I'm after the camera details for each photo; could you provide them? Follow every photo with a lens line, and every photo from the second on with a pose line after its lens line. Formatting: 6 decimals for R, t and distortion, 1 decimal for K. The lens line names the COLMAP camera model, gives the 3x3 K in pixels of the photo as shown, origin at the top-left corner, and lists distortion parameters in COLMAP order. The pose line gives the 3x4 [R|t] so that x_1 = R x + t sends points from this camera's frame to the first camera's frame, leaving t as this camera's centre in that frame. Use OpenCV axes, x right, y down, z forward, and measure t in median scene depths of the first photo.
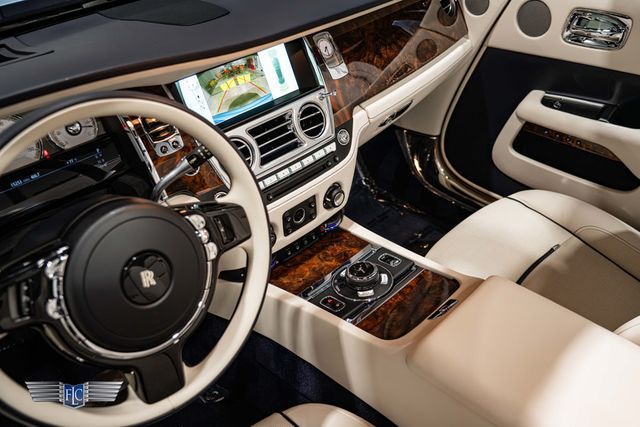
lens RADIAL K [[613.8, 0, 320.0], [0, 613.8, 213.5], [0, 0, 1]] dist [0.012406, 0.020595]
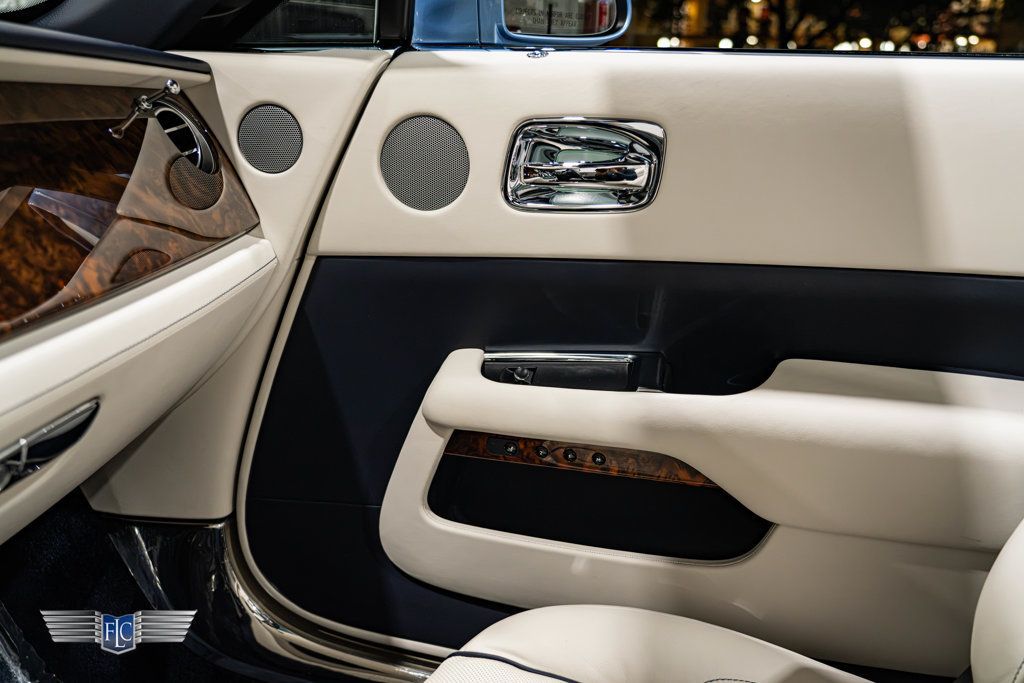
lens RADIAL K [[821.1, 0, 512.0], [0, 821.1, 341.5], [0, 0, 1]] dist [-0.007116, 0.000199]
pose [[0.863622, -0.089984, 0.496043, 0.120443], [0.251420, 0.929725, -0.269071, -0.056264], [-0.436972, 0.357091, 0.825555, 0.551311]]
